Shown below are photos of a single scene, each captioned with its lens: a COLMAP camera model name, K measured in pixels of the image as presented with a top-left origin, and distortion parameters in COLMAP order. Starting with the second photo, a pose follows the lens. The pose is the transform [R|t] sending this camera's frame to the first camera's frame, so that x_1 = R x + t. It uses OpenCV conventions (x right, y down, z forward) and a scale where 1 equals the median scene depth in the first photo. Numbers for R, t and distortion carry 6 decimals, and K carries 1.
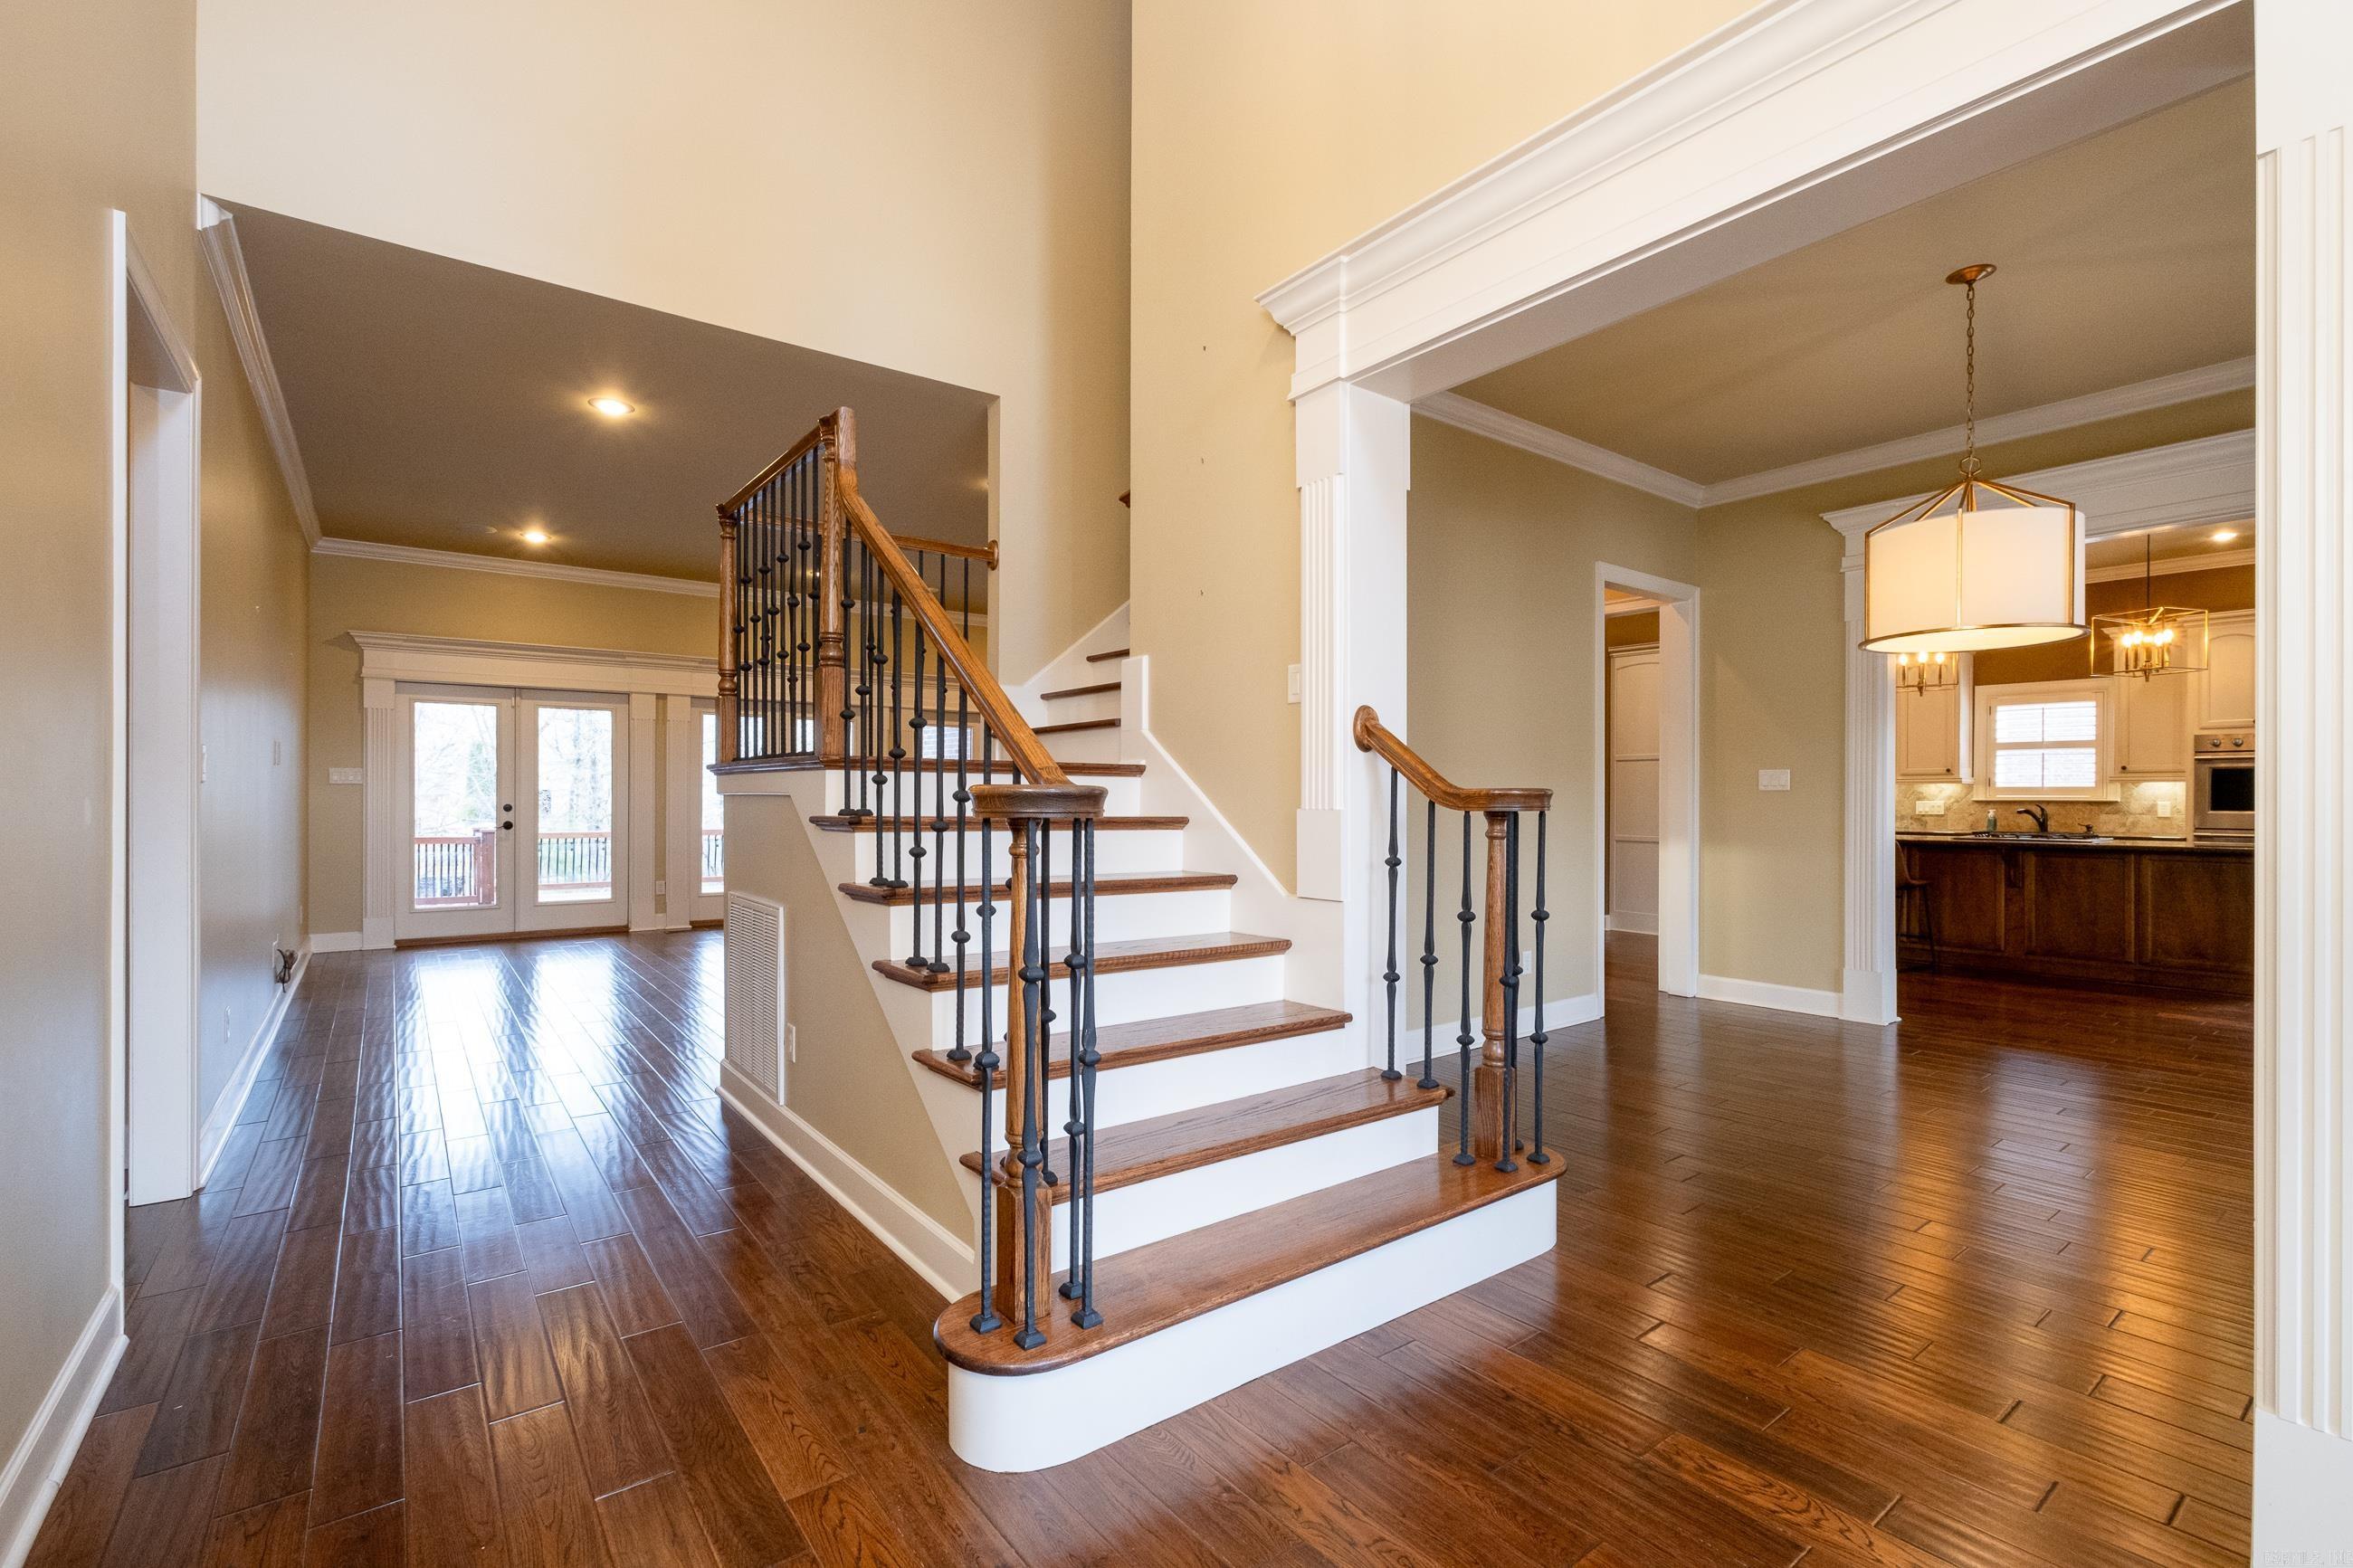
lens RADIAL K [[1041.3, 0, 1179.0], [0, 1041.3, 797.9], [0, 0, 1]] dist [-0.004427, -0.000543]
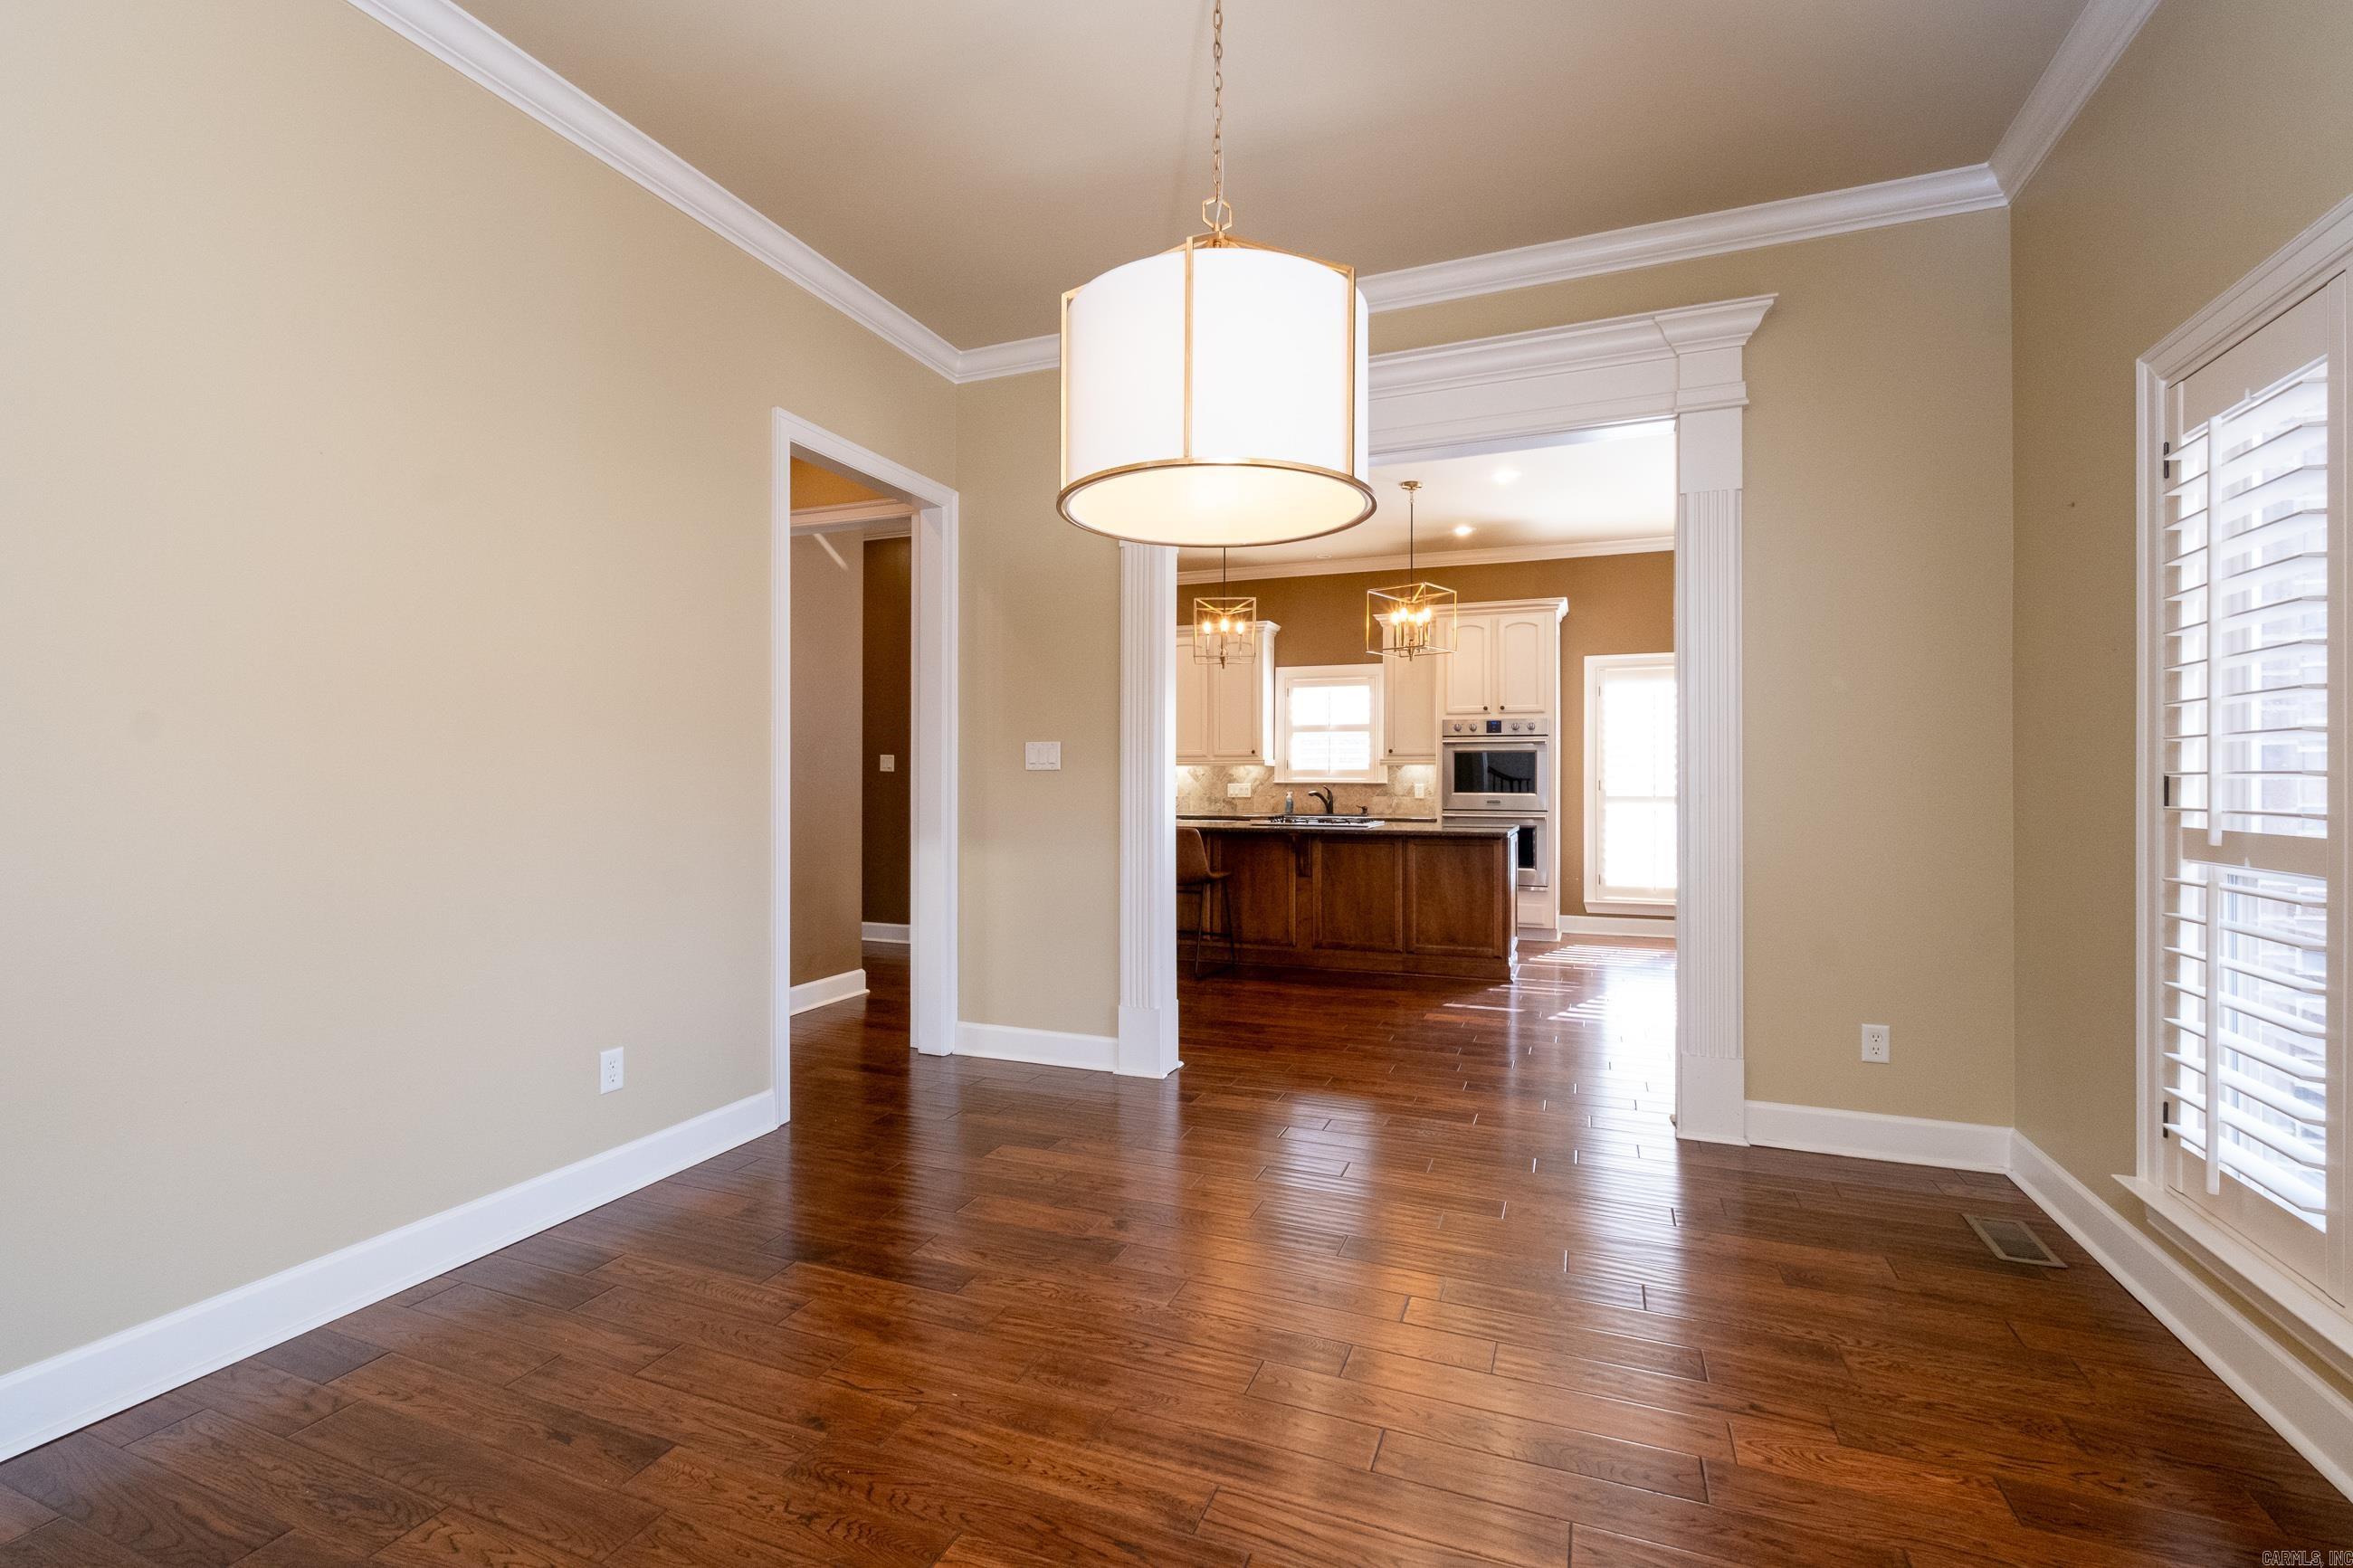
lens RADIAL K [[1041.3, 0, 1197.2], [0, 1041.3, 773.7], [0, 0, 1]] dist [-0.004427, -0.000543]
pose [[0.845512, 0.003555, 0.533945, 0.229438], [-0.000043, 0.999978, -0.006591, 0.000193], [-0.533956, 0.005550, 0.845494, 0.266531]]
